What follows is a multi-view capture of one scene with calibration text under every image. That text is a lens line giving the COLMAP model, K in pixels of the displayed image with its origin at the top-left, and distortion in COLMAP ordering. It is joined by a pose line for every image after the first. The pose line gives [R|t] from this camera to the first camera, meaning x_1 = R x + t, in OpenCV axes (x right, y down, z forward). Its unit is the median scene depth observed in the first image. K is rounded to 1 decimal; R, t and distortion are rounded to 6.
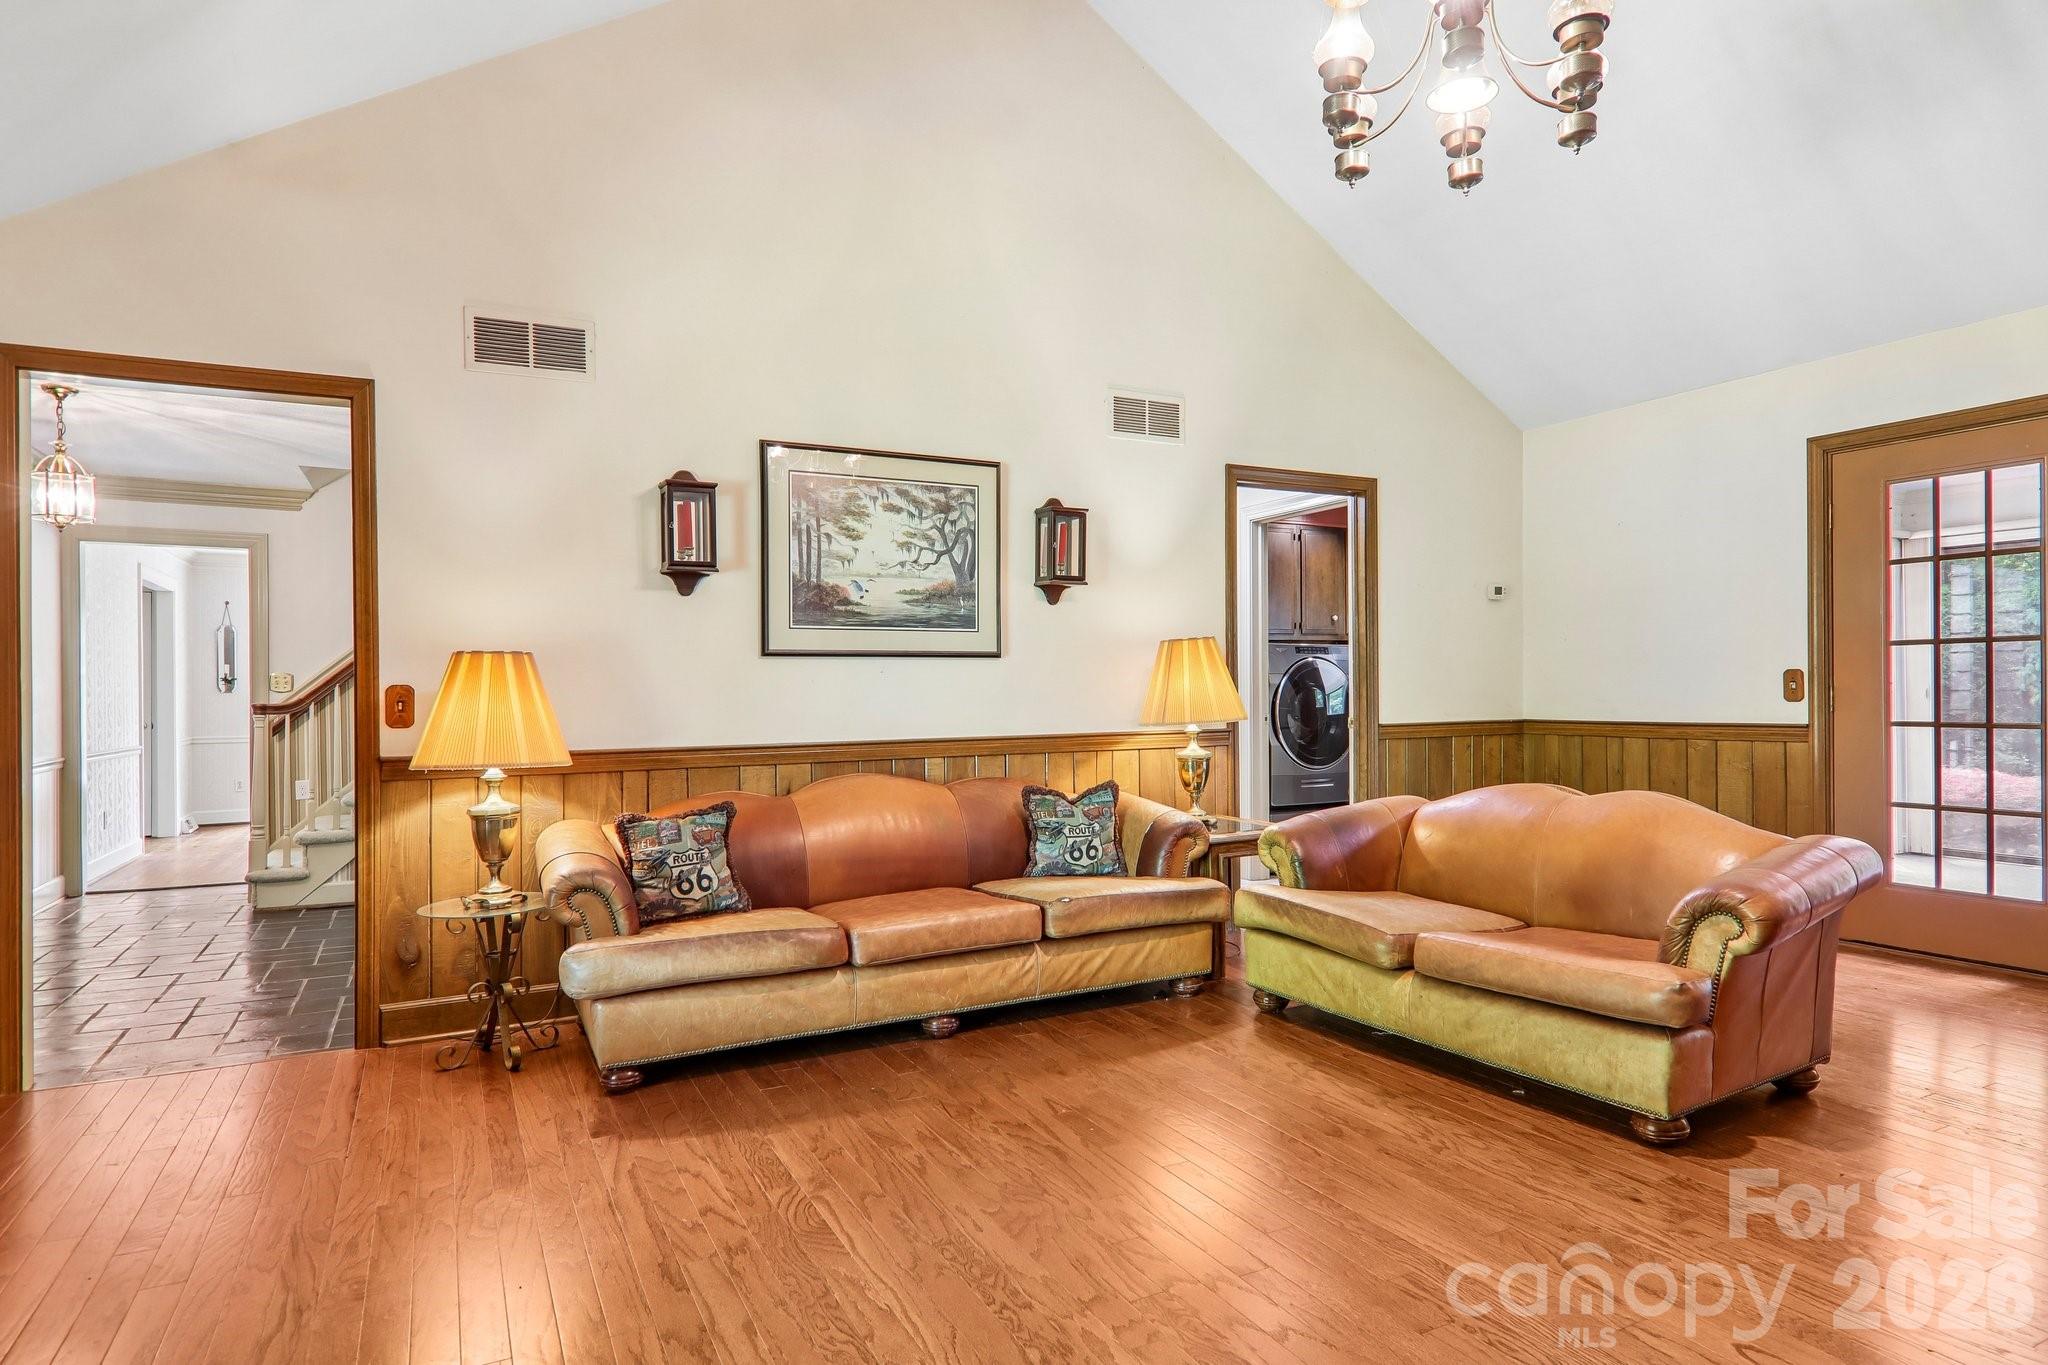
lens RADIAL K [[1154.1, 0, 1018.3], [0, 1154.1, 694.6], [0, 0, 1]] dist [0.032674, -0.024780]
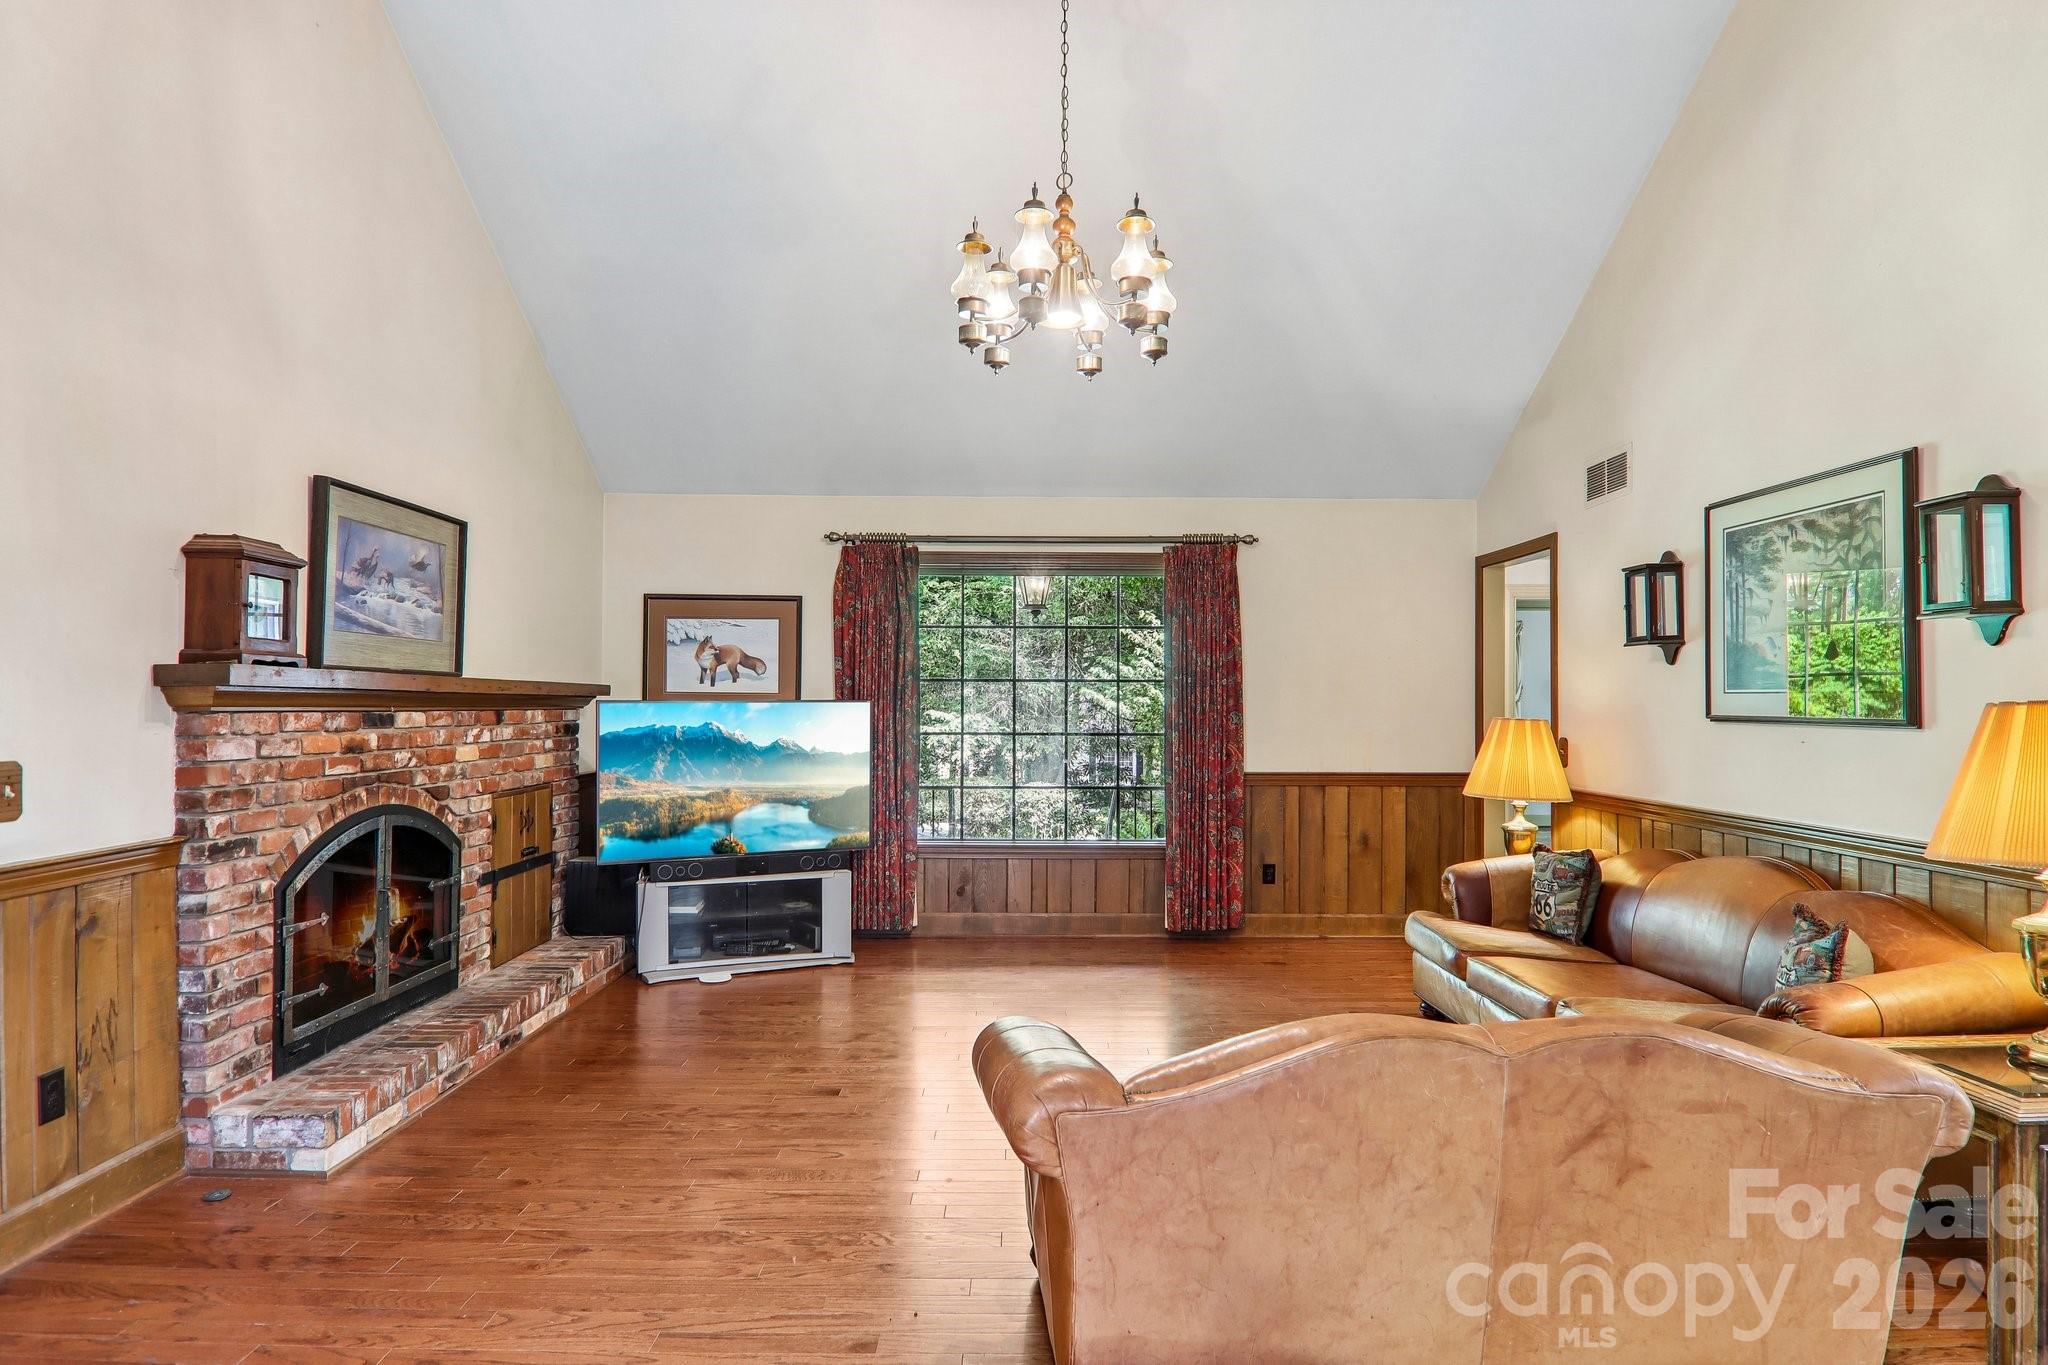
lens RADIAL K [[1144.4, 0, 1027.4], [0, 1144.4, 694.1], [0, 0, 1]] dist [0.006301, -0.020152]
pose [[-0.448479, 0.004907, -0.893780, 0.873433], [-0.000376, 0.999984, 0.005679, -0.059141], [0.893793, 0.002883, -0.448470, 0.870560]]
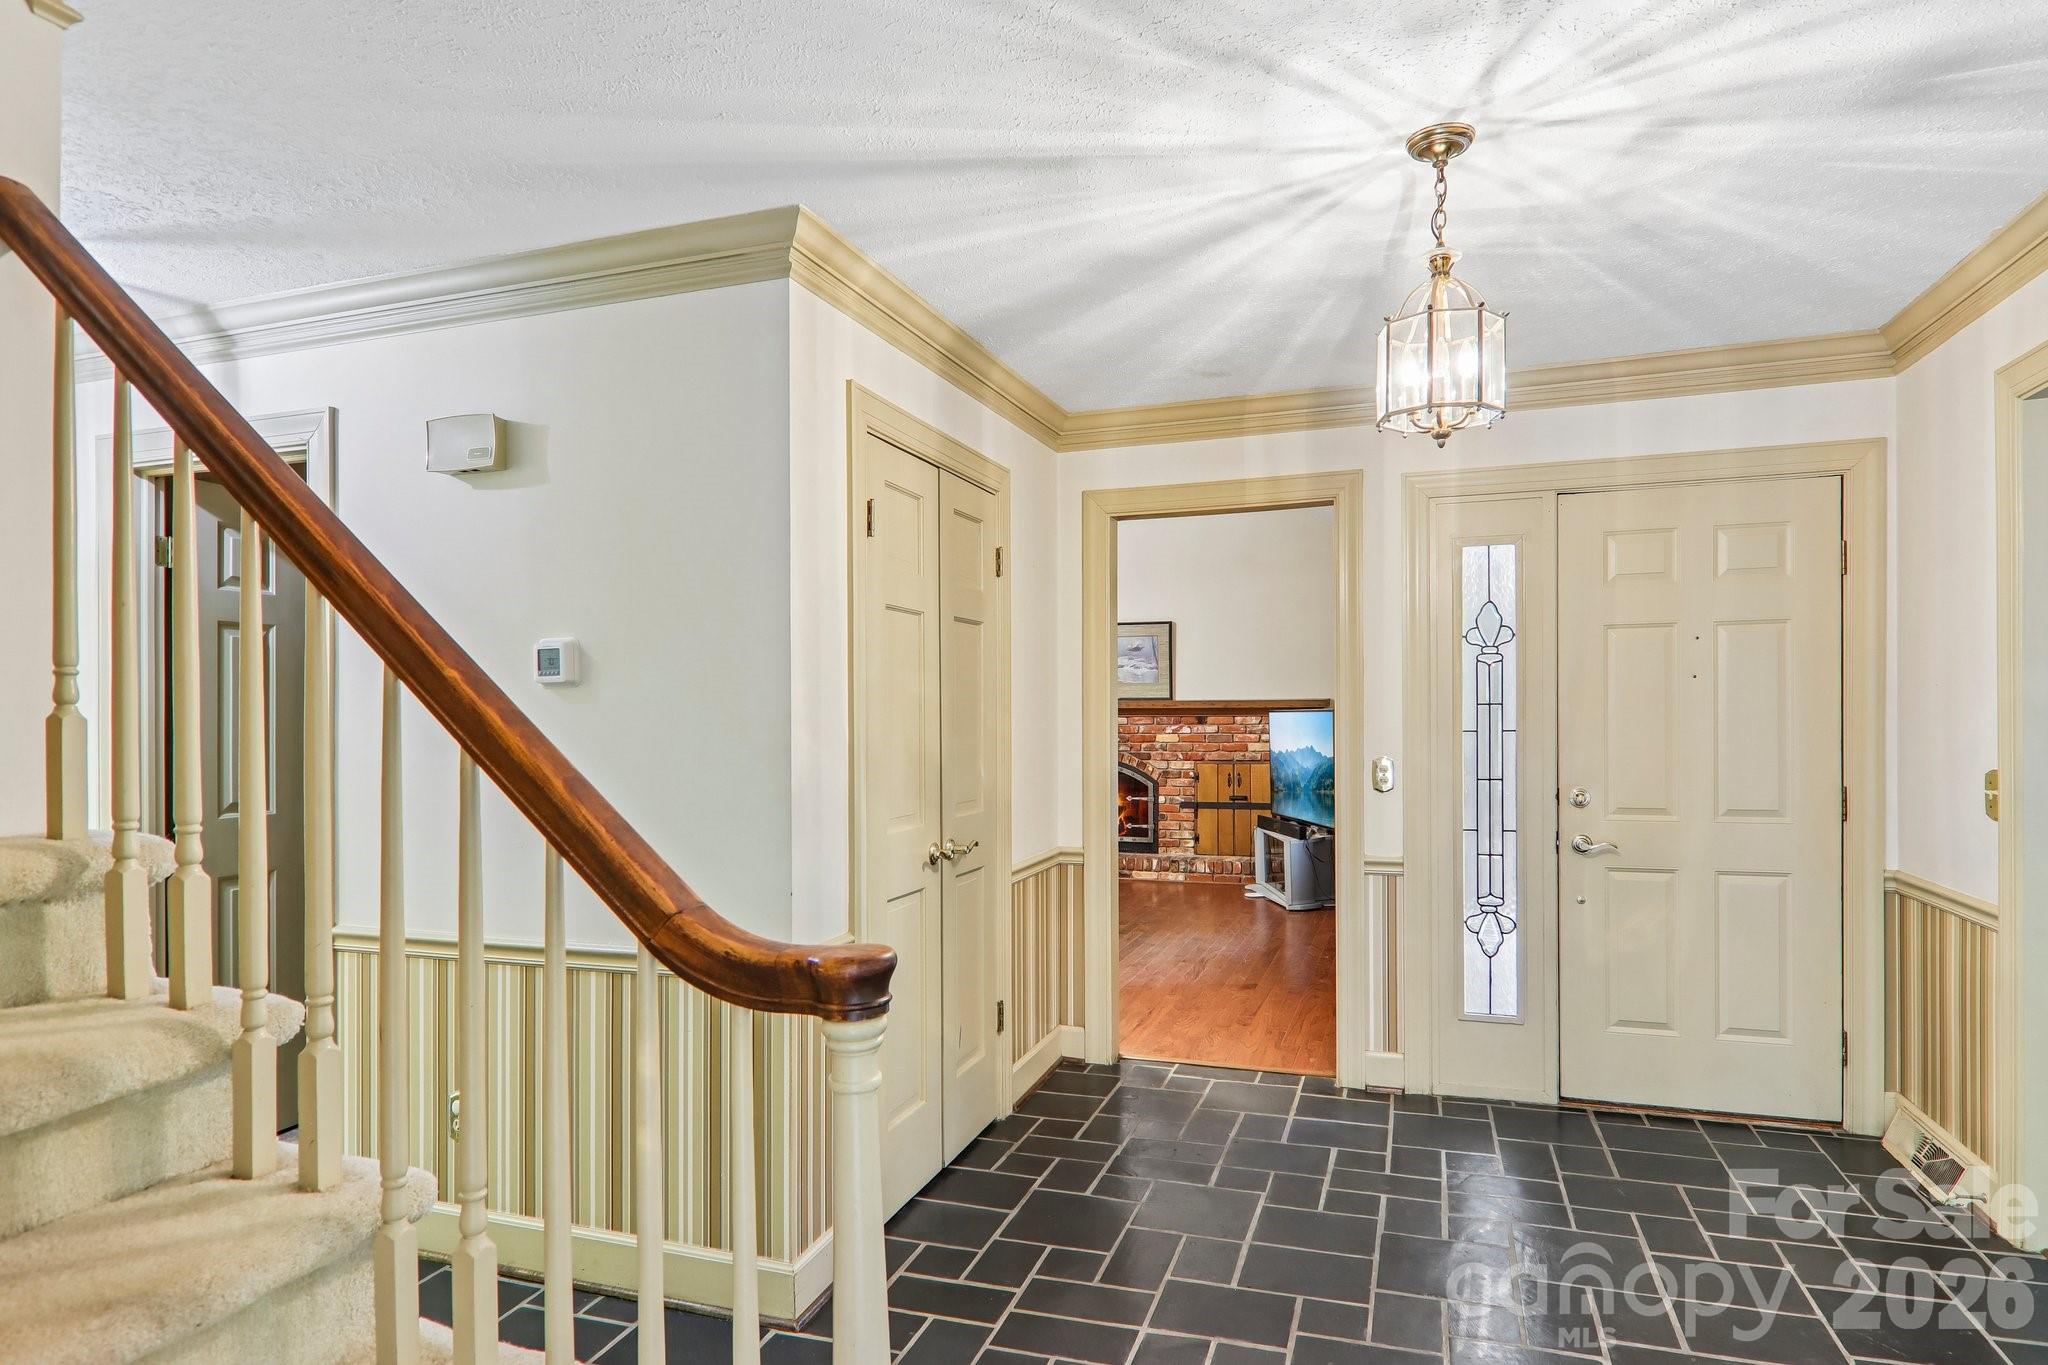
lens RADIAL K [[1127.1, 0, 1022.3], [0, 1127.1, 710.4], [0, 0, 1]] dist [0.005281, -0.024273]
pose [[-0.686127, 0.019721, 0.727214, -1.100654], [0.019453, 0.999772, -0.008759, -0.037196], [-0.727222, 0.008137, -0.686355, 1.525386]]
